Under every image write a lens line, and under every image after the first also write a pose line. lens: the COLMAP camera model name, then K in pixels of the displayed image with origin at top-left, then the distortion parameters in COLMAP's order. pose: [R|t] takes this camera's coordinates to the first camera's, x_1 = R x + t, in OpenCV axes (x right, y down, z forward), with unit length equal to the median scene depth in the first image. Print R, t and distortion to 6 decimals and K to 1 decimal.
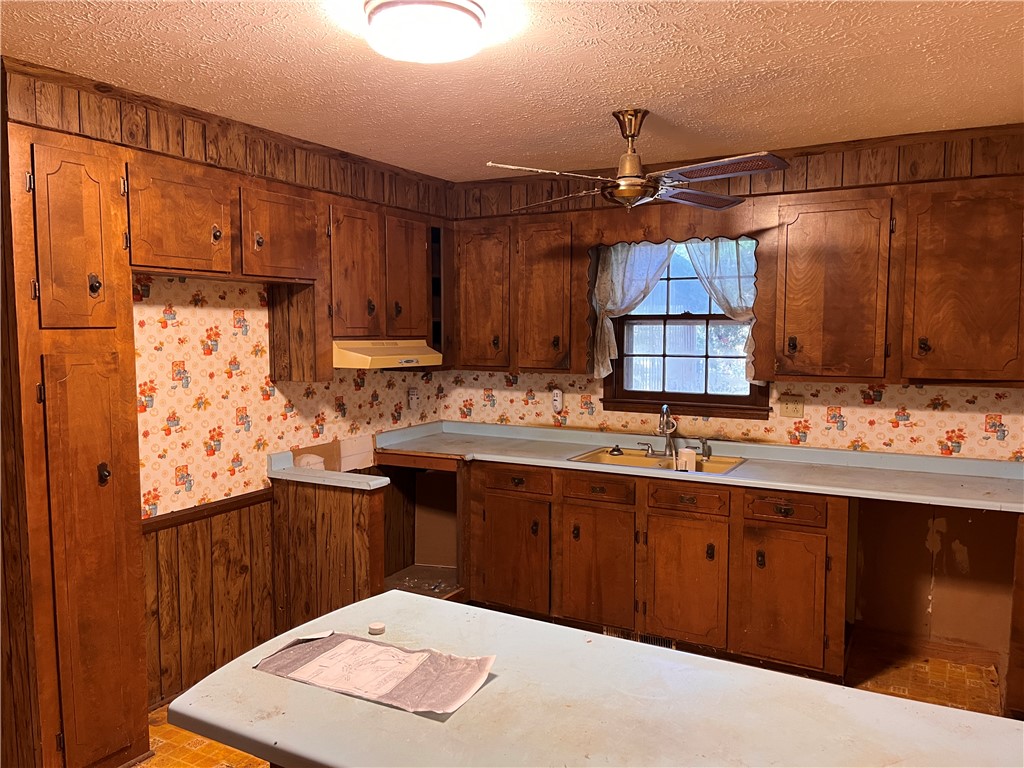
lens RADIAL K [[786.1, 0, 512.0], [0, 786.1, 384.0], [0, 0, 1]] dist [0.065164, -0.088674]
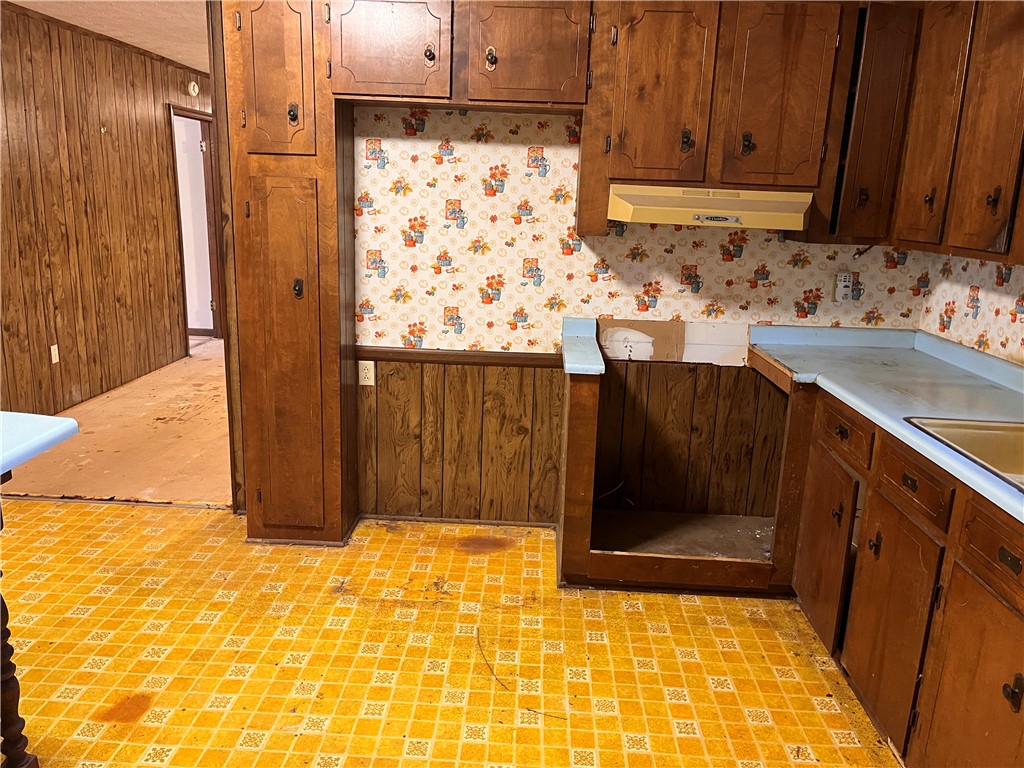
lens RADIAL K [[786.1, 0, 512.0], [0, 786.1, 384.0], [0, 0, 1]] dist [0.065164, -0.088674]
pose [[0.439756, 0.223317, -0.869911, 0.473567], [-0.104218, 0.974739, 0.197543, -0.006294], [0.892050, 0.003790, 0.451920, 0.571663]]
